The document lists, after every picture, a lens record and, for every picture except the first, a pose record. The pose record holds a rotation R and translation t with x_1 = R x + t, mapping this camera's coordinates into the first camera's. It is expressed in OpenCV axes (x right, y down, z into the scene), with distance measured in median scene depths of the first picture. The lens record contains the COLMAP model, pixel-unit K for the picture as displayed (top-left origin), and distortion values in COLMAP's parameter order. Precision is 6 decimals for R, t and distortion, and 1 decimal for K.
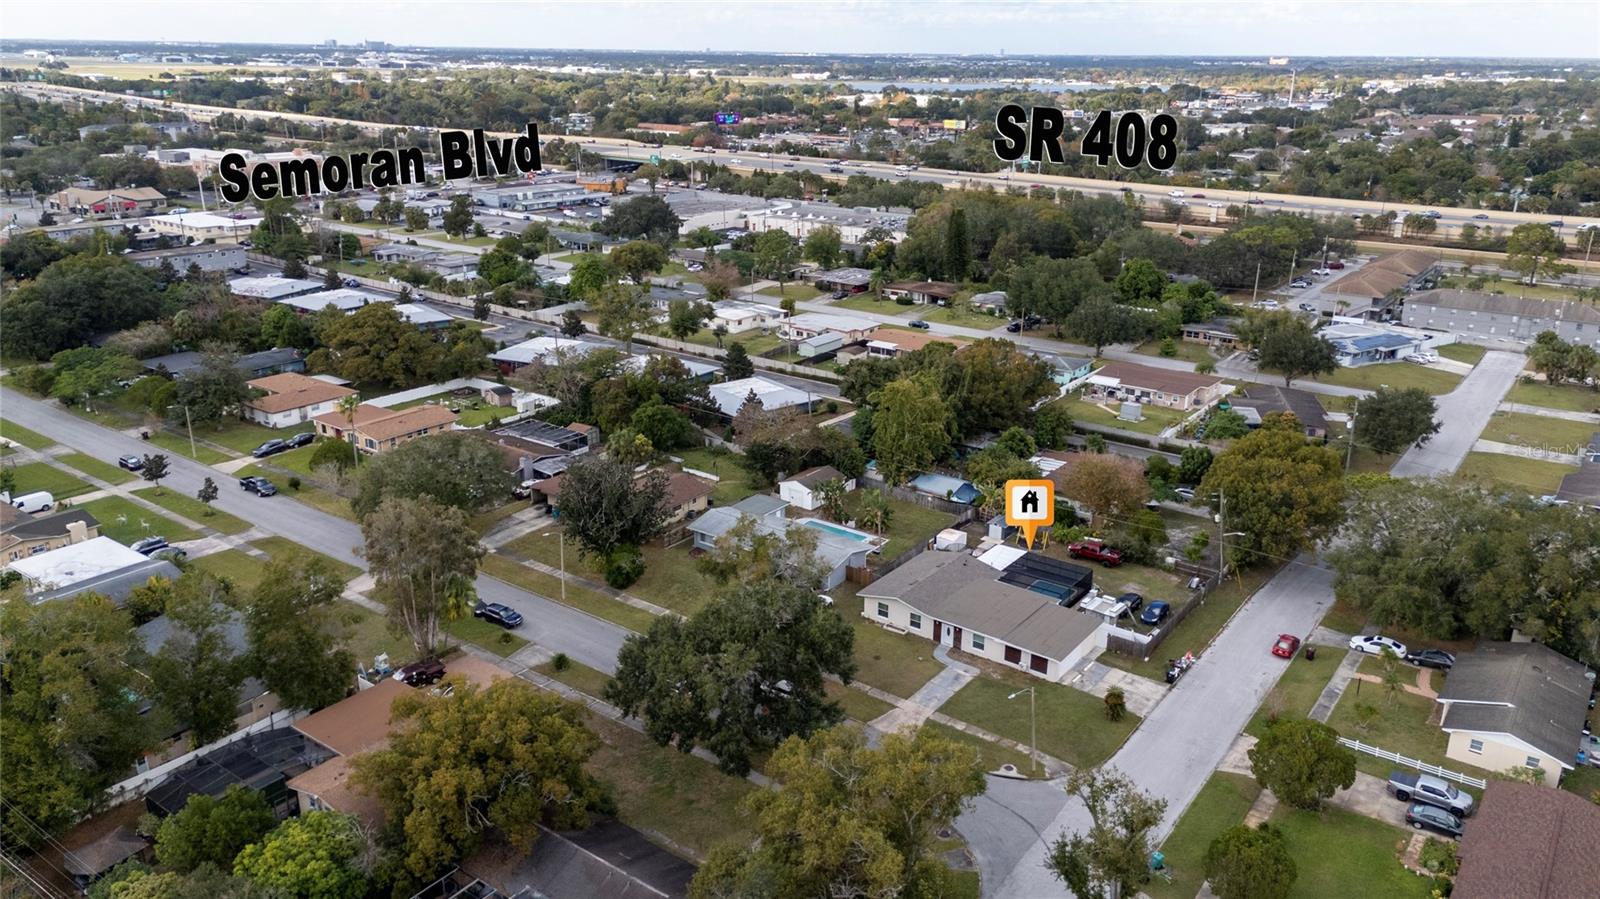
lens RADIAL K [[1156.3, 0, 800.0], [0, 1156.3, 449.5], [0, 0, 1]] dist [0.092619, -0.109494]
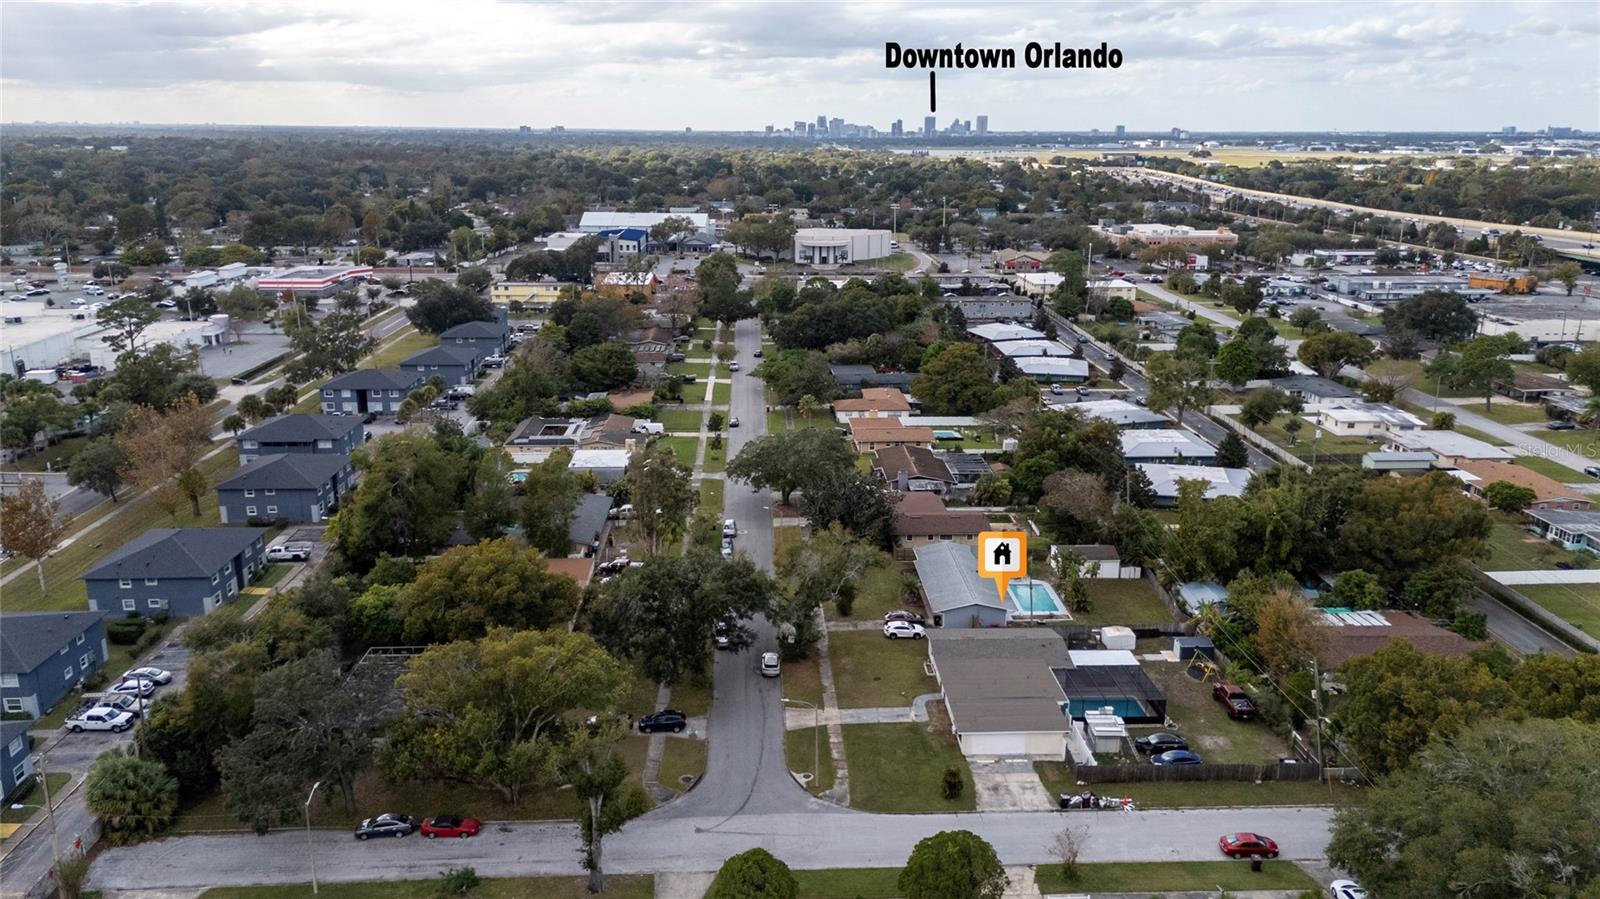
lens RADIAL K [[1156.3, 0, 800.0], [0, 1156.3, 449.5], [0, 0, 1]] dist [0.092619, -0.109494]
pose [[0.628711, 0.197898, -0.752036, 0.457108], [-0.249554, 0.967272, 0.045907, -0.034116], [0.736508, 0.158811, 0.657521, 0.114630]]
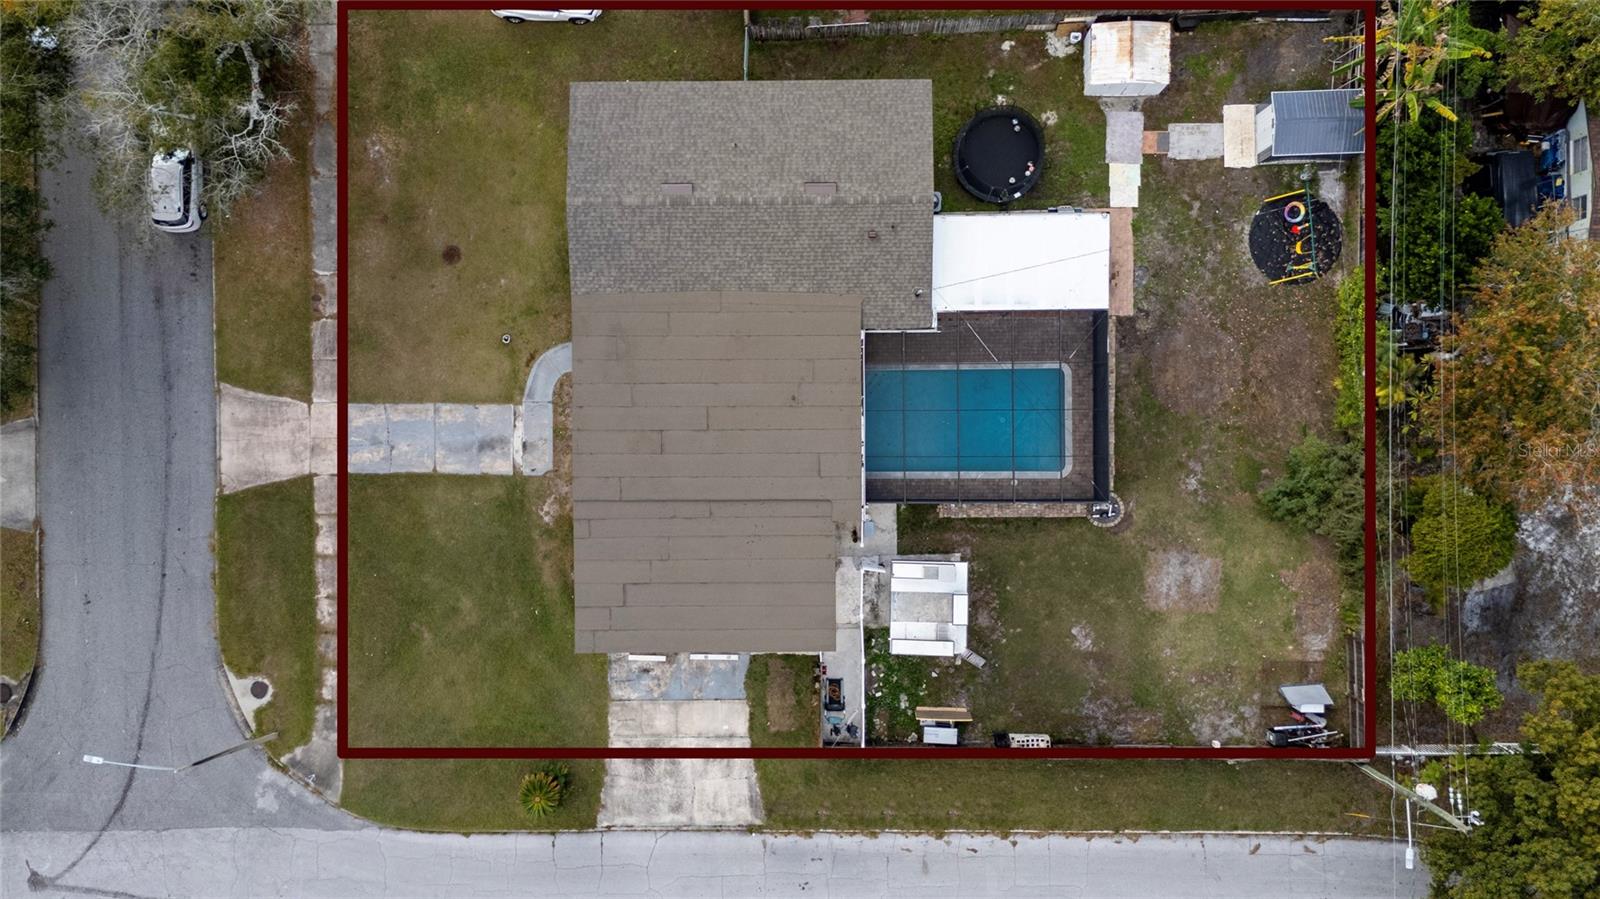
lens RADIAL K [[1166.7, 0, 800.0], [0, 1166.7, 449.5], [0, 0, 1]] dist [0.091992, -0.103159]
pose [[0.598621, 0.800984, -0.008794, 0.118455], [-0.233737, 0.185165, 0.954506, -0.145162], [0.766172, -0.569332, 0.298063, 0.533585]]
